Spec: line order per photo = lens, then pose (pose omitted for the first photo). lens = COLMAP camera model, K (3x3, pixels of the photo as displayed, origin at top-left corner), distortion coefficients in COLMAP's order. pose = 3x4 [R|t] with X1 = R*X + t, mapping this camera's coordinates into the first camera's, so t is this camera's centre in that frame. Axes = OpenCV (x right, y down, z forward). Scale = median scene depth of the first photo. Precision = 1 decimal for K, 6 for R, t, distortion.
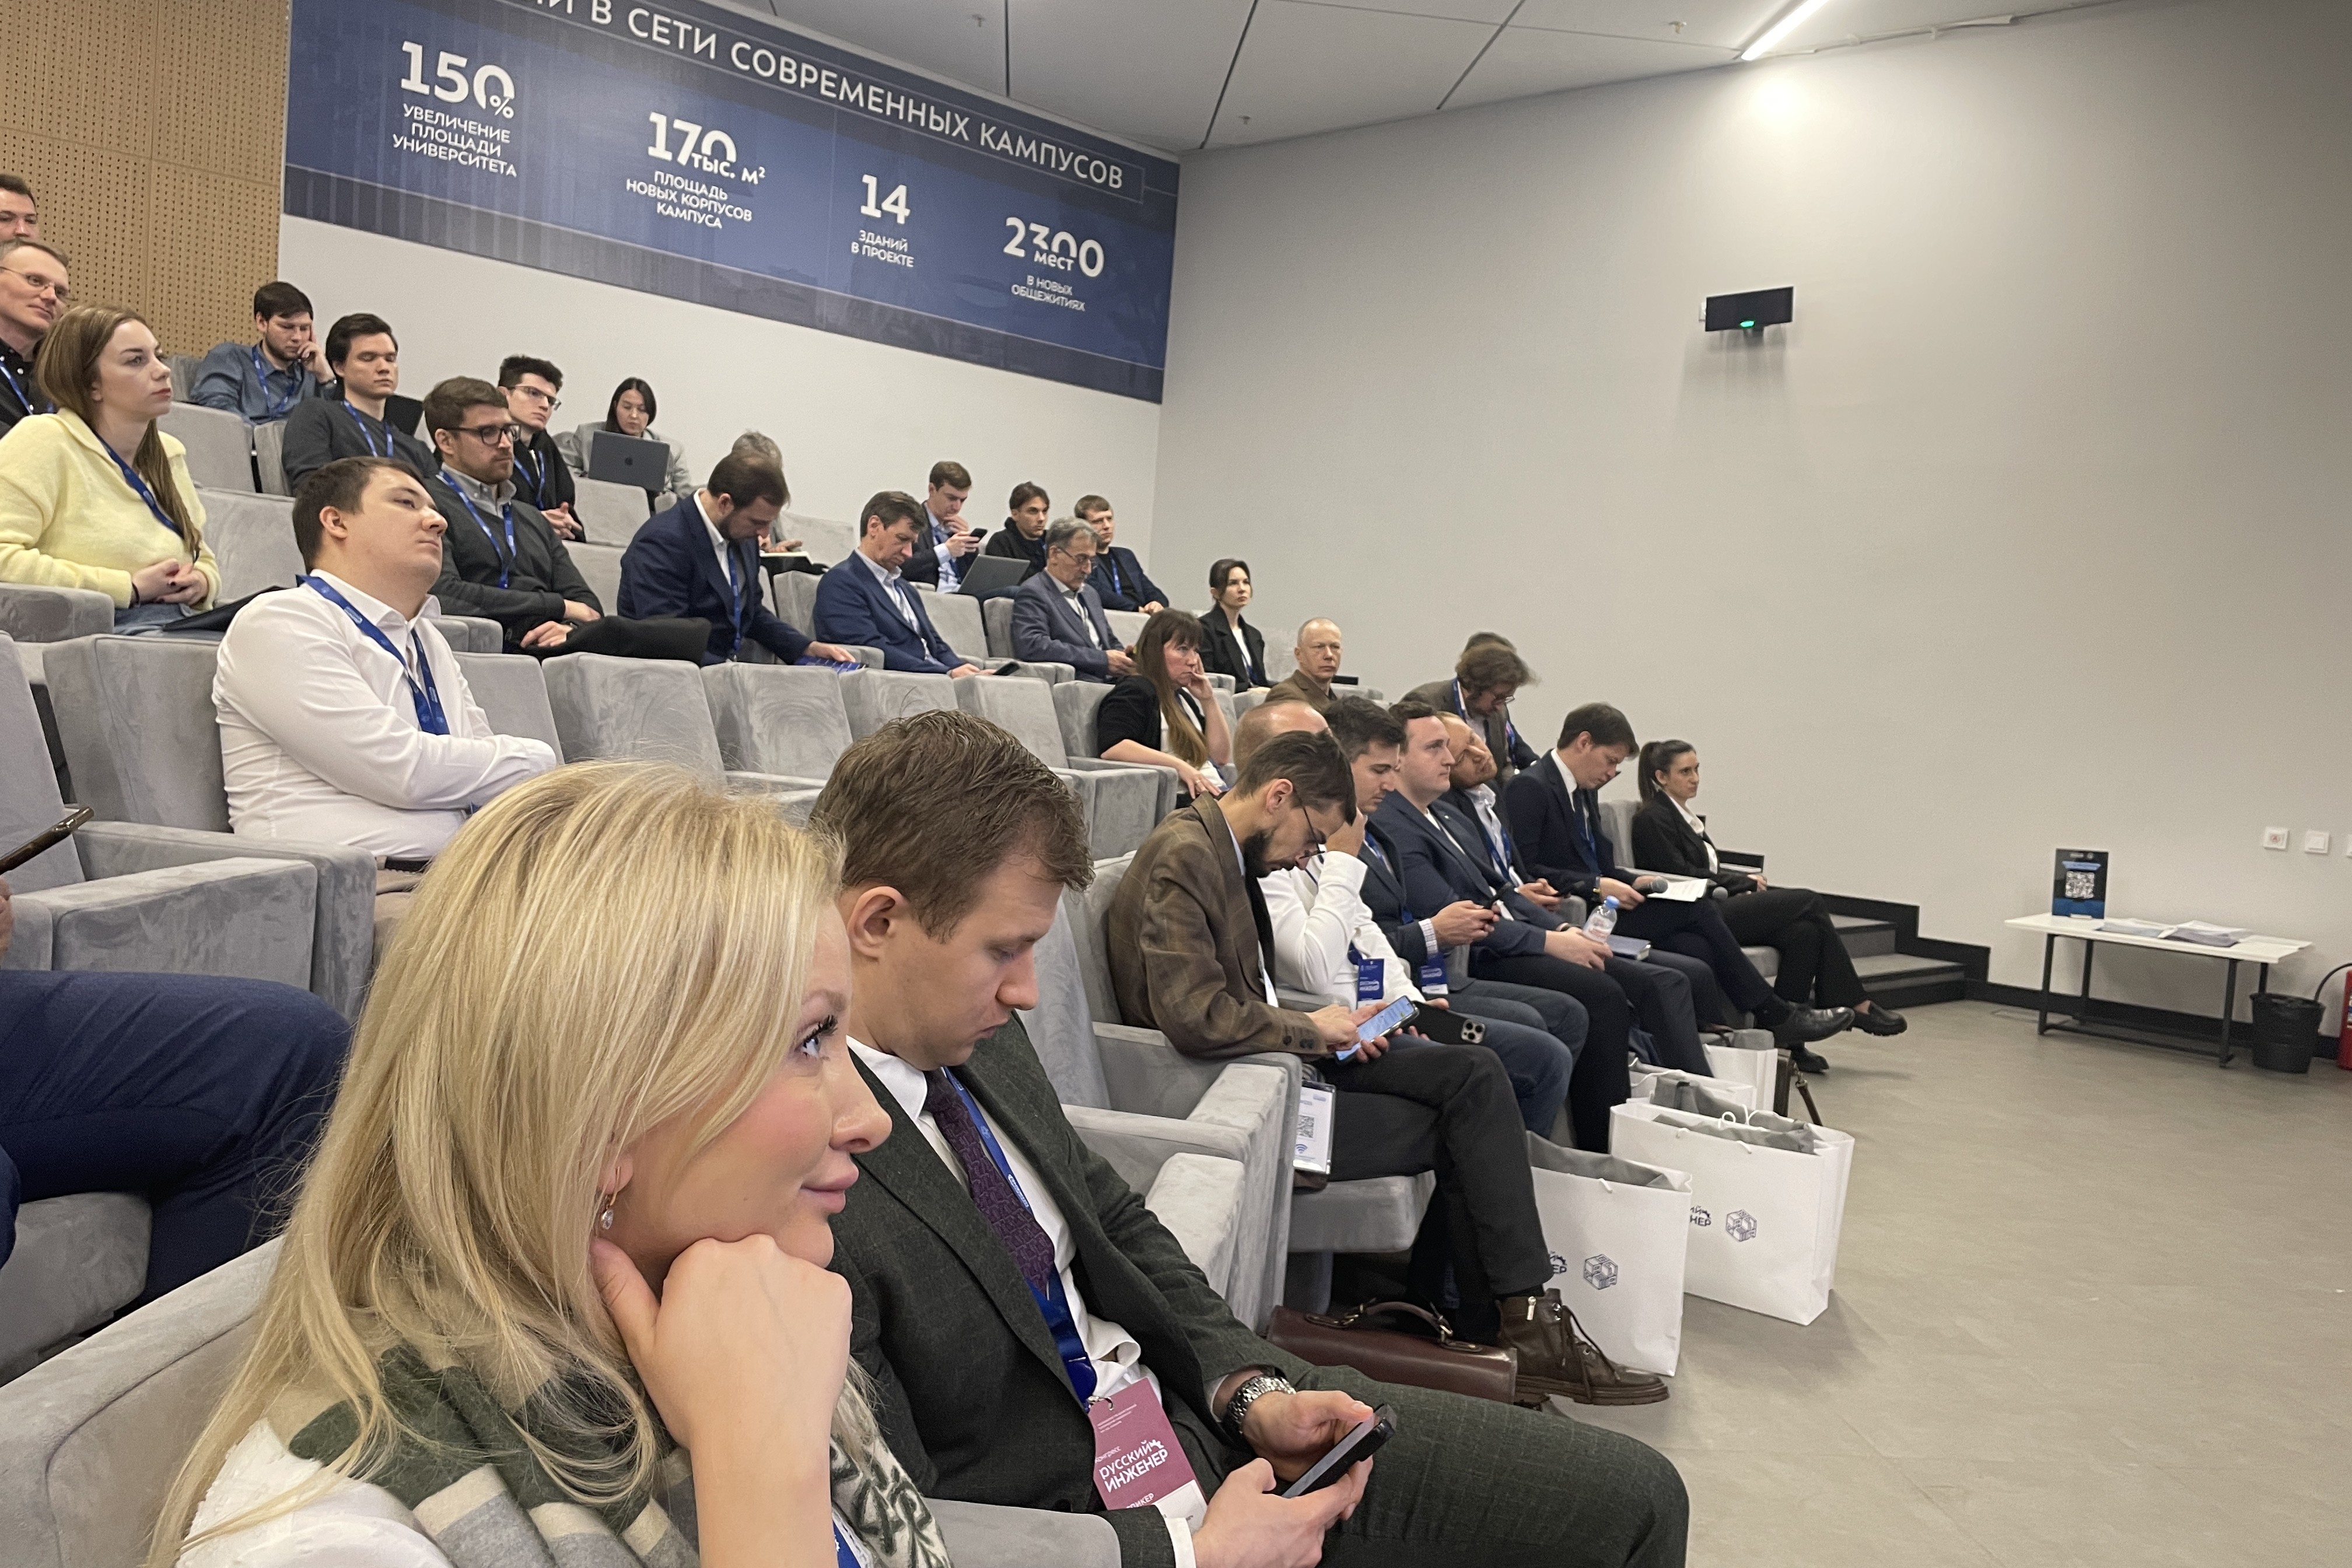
lens RADIAL K [[1813.1, 0, 1158.4], [0, 1813.1, 774.6], [0, 0, 1]] dist [0.041490, -0.039505]
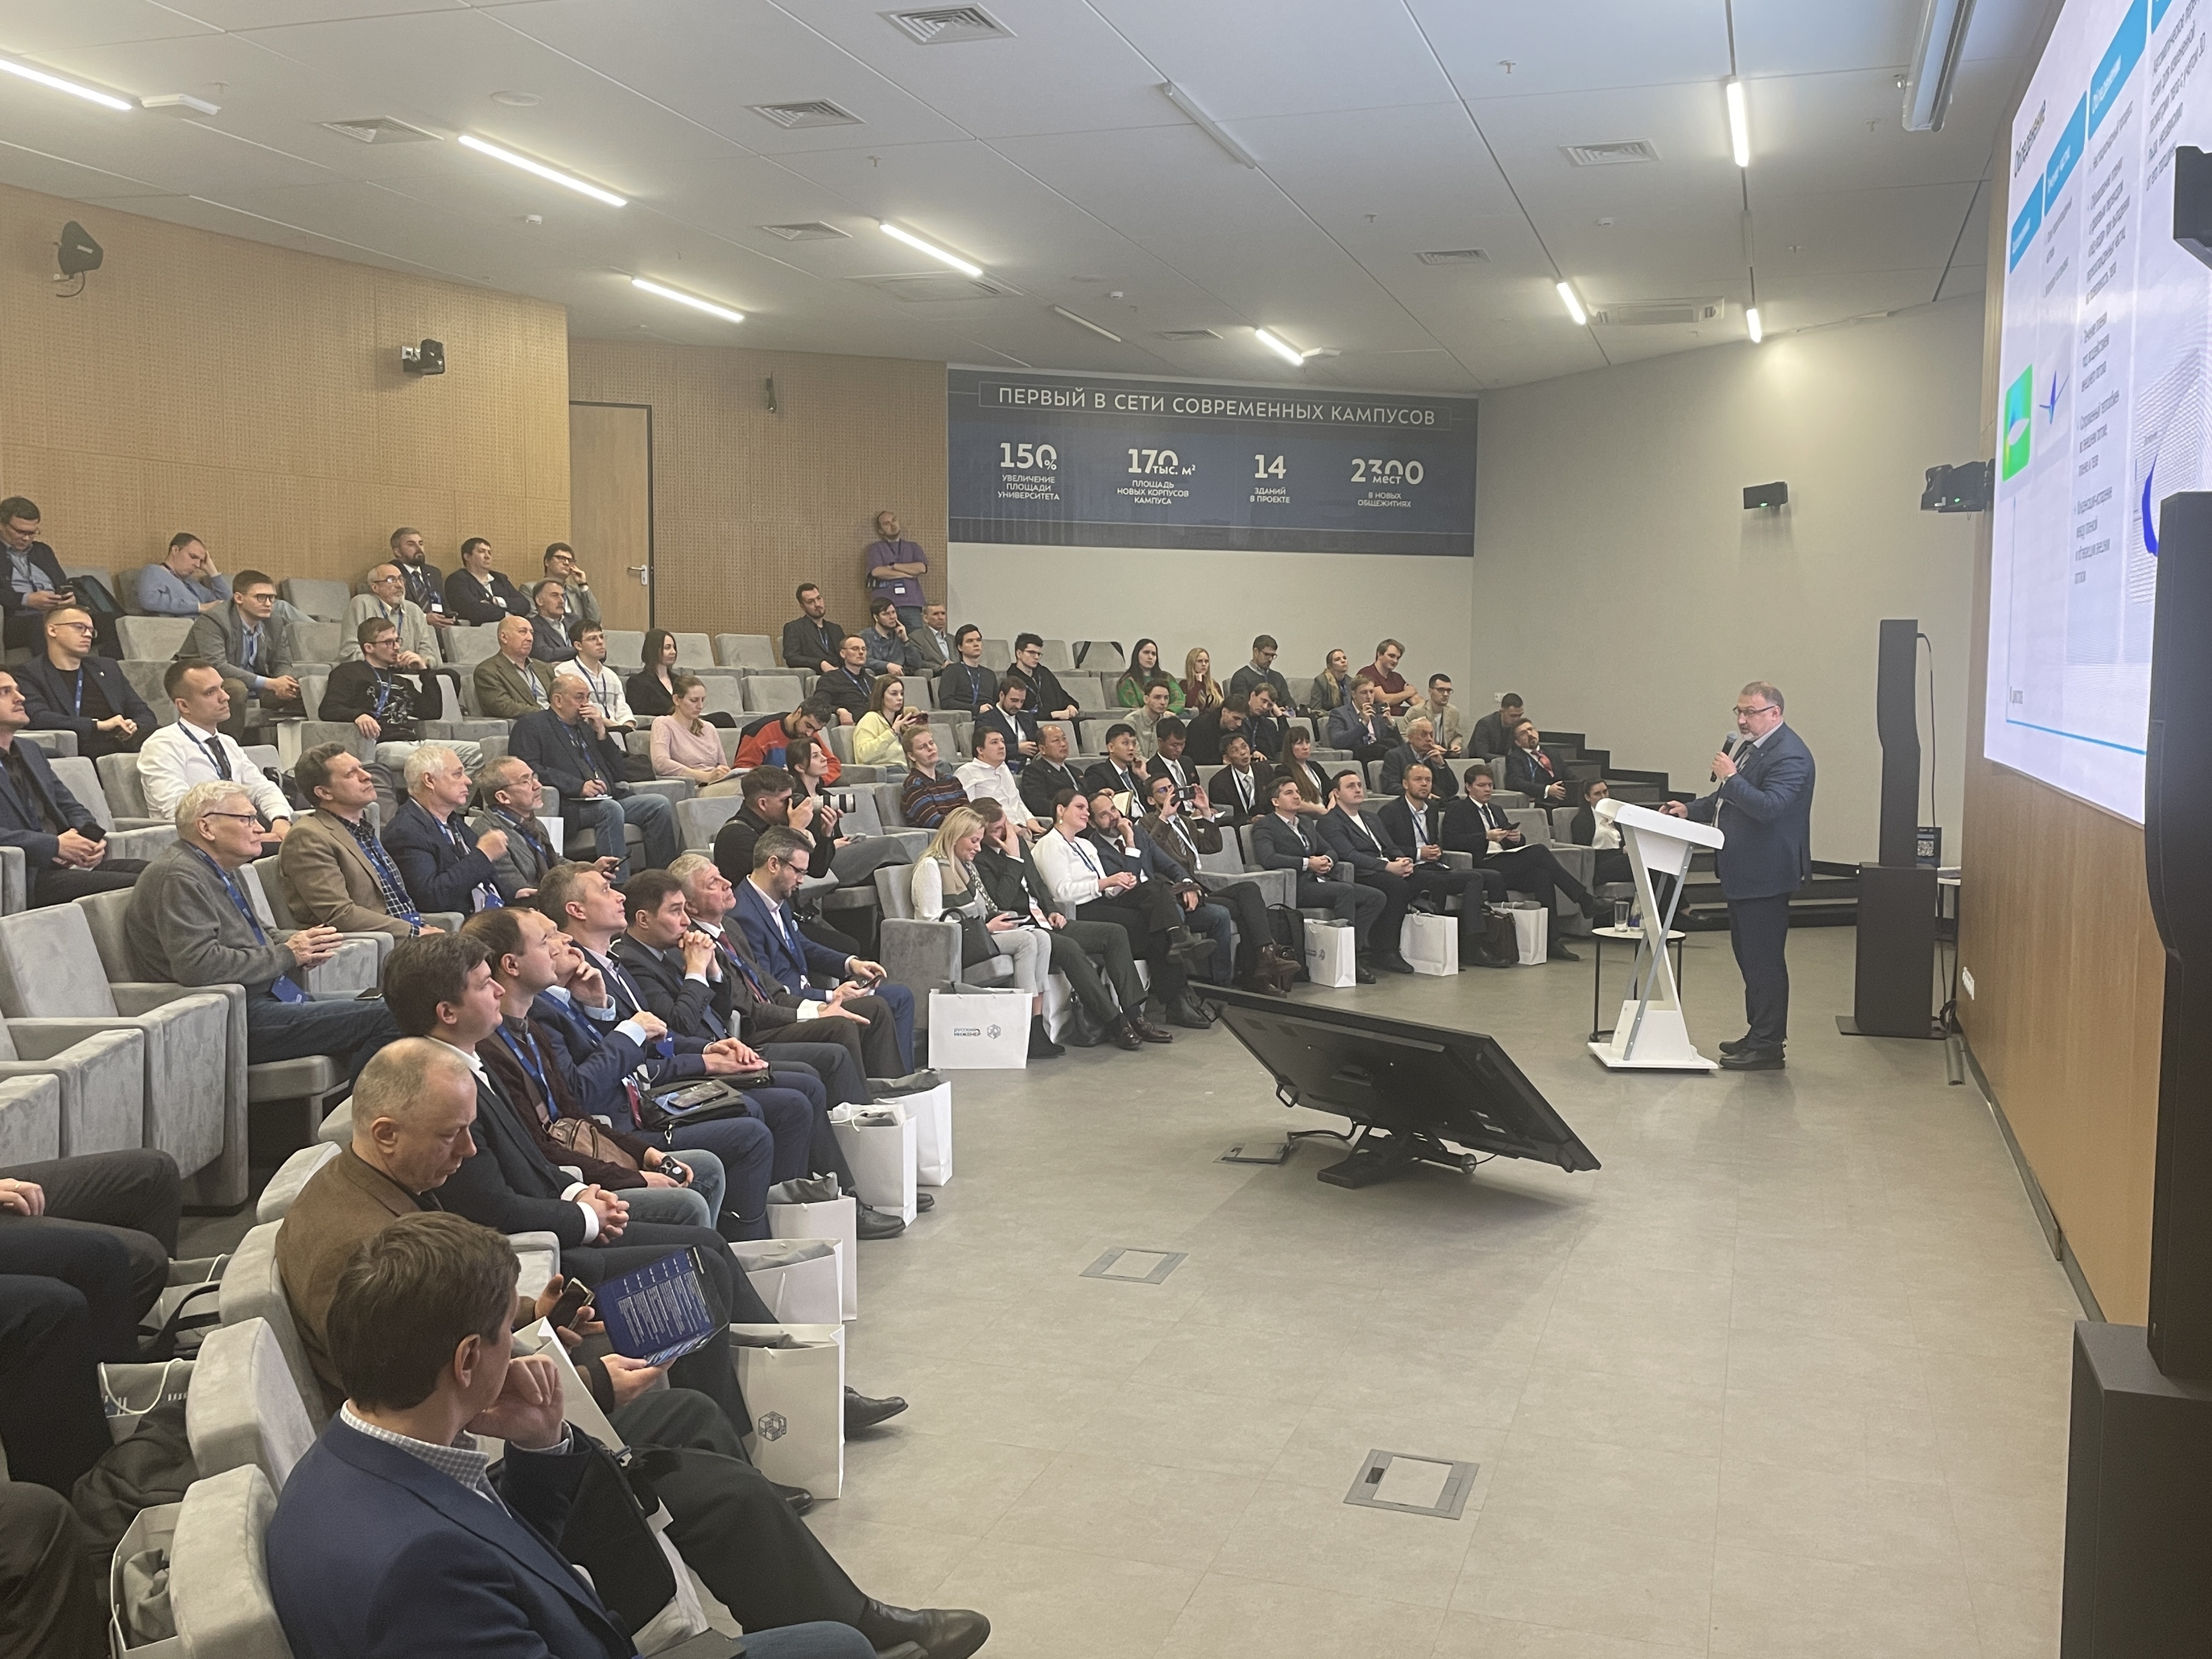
lens RADIAL K [[2042.6, 0, 1111.0], [0, 2042.6, 820.0], [0, 0, 1]] dist [0.079245, -0.068170]
pose [[0.912226, -0.035217, -0.408172, 0.516407], [0.039754, 0.999206, 0.002636, 0.000686], [0.407755, -0.018632, 0.912901, -0.861935]]
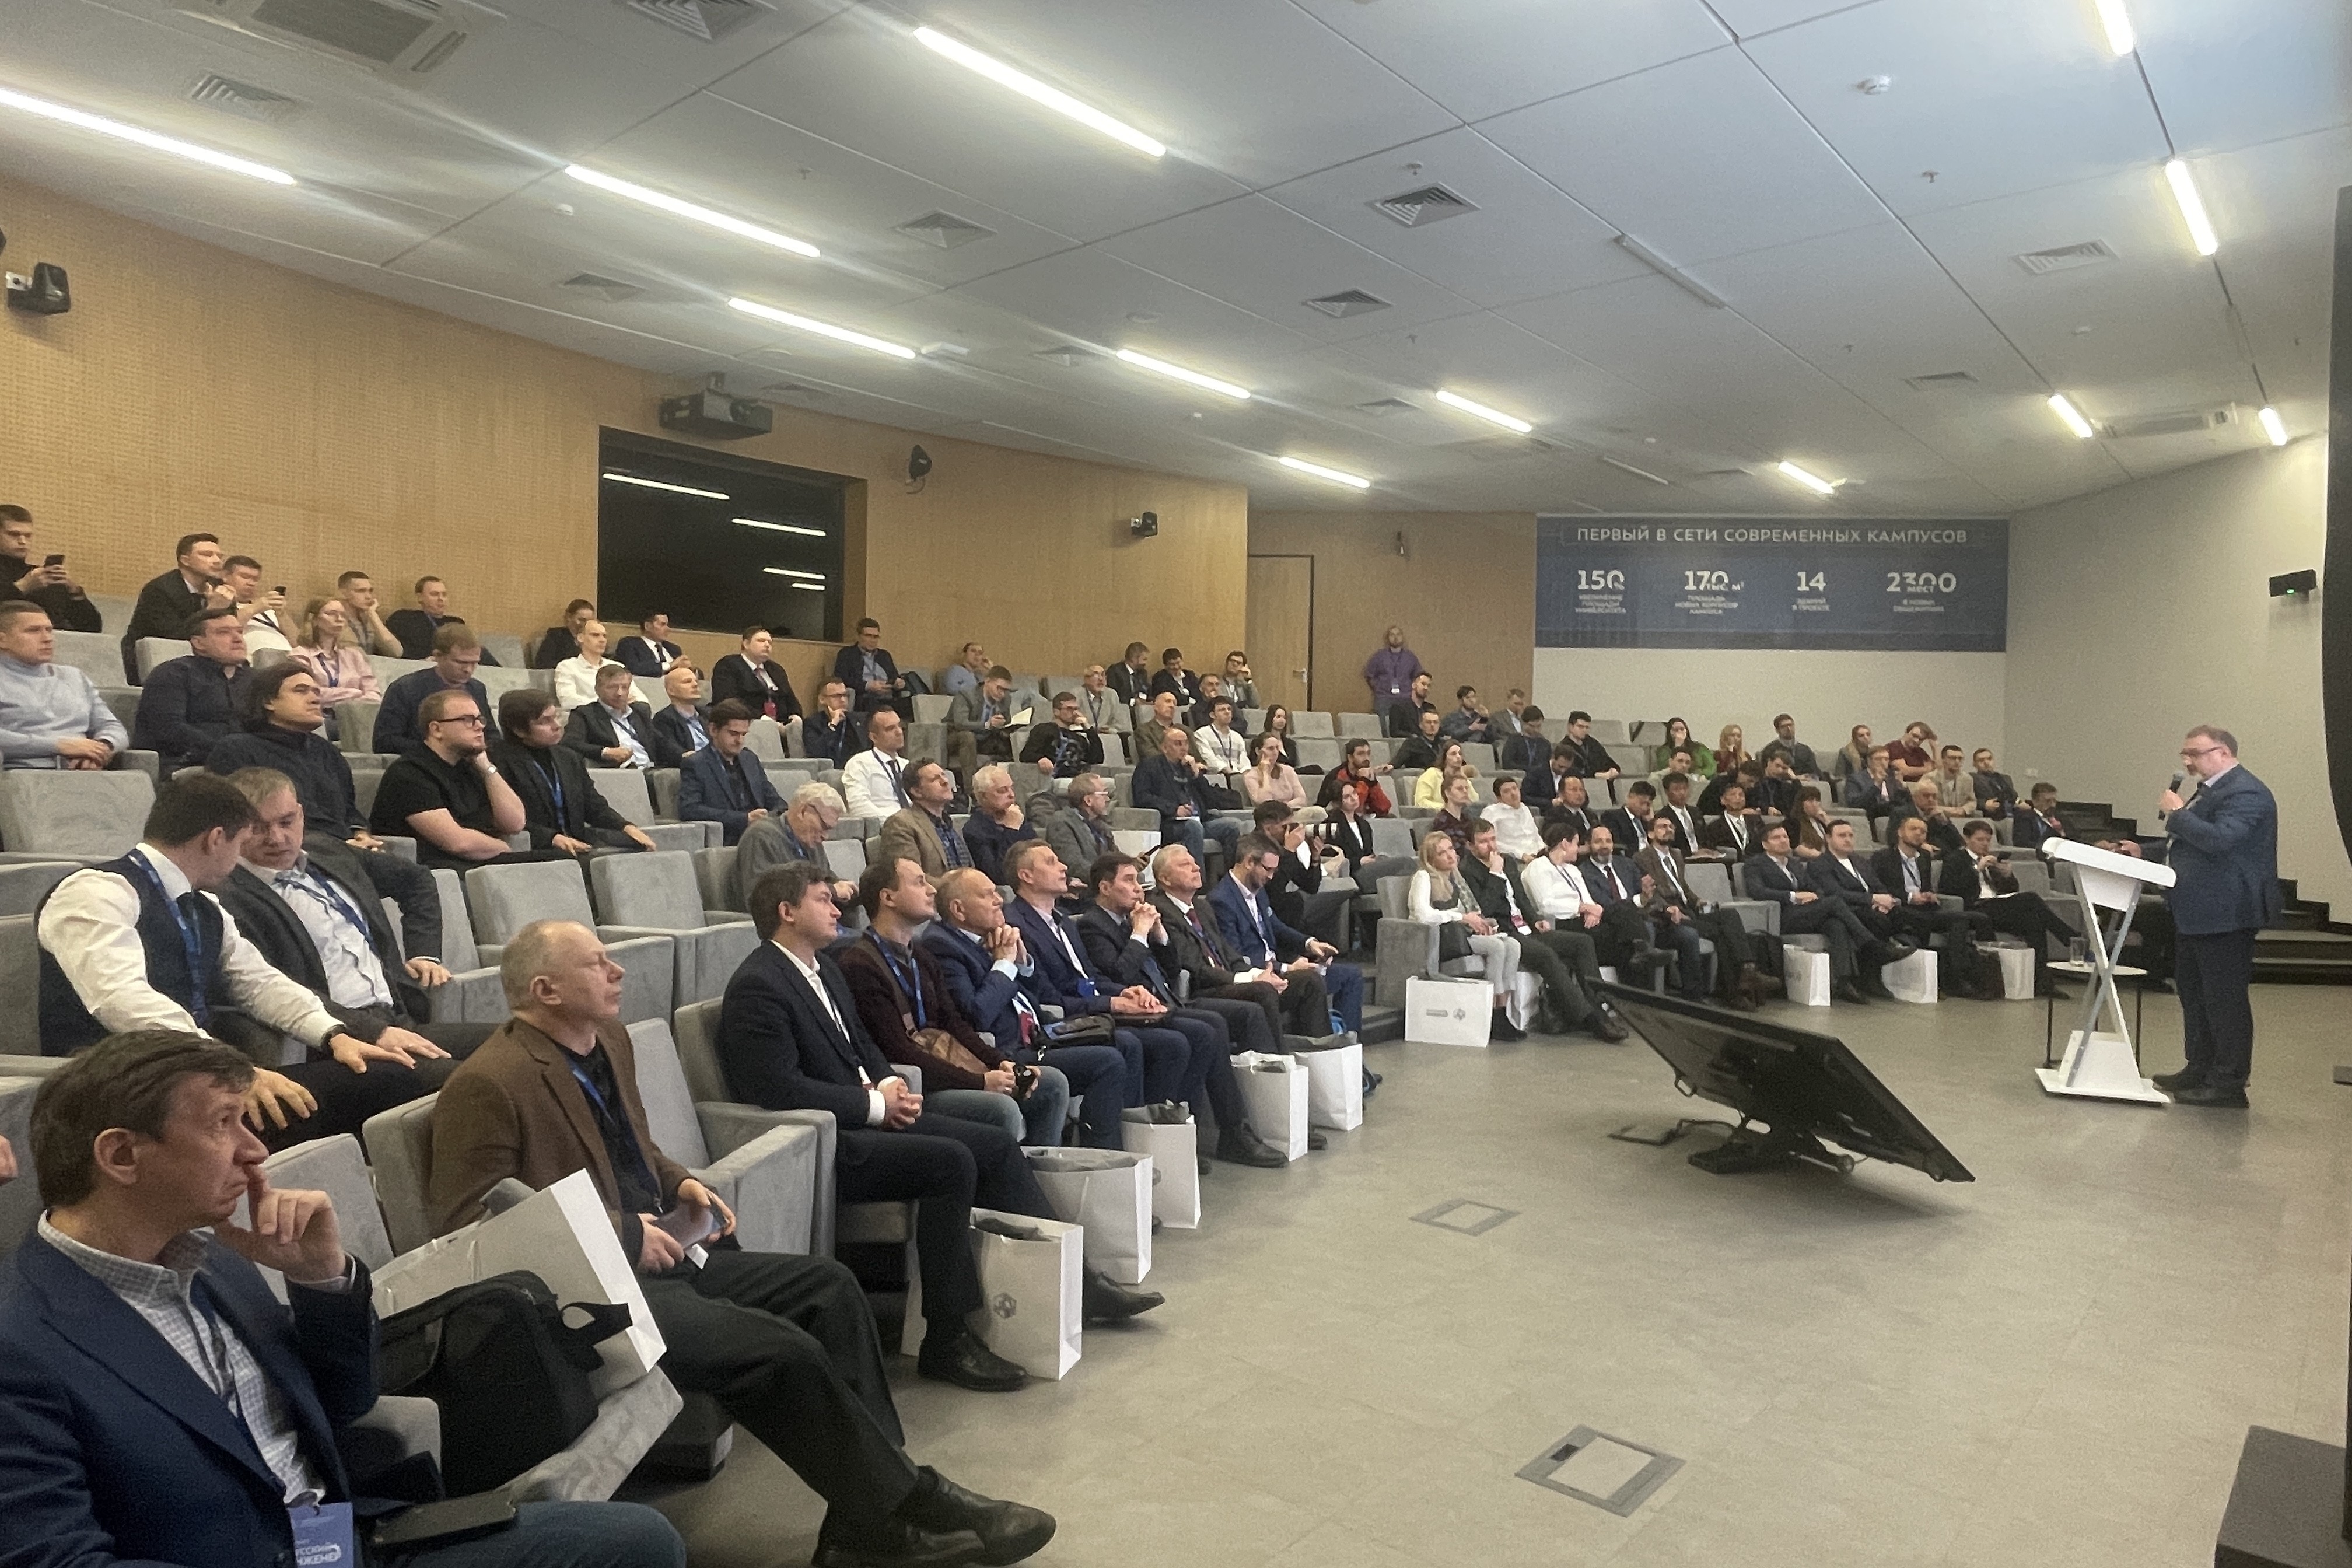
lens RADIAL K [[1434.4, 0, 1158.2], [0, 1434.4, 777.6], [0, 0, 1]] dist [-0.003407, -0.001308]
pose [[0.678223, -0.055626, -0.732748, 0.564599], [-0.001073, 0.997055, -0.076684, 0.032433], [0.734855, 0.052795, 0.676166, -0.673195]]
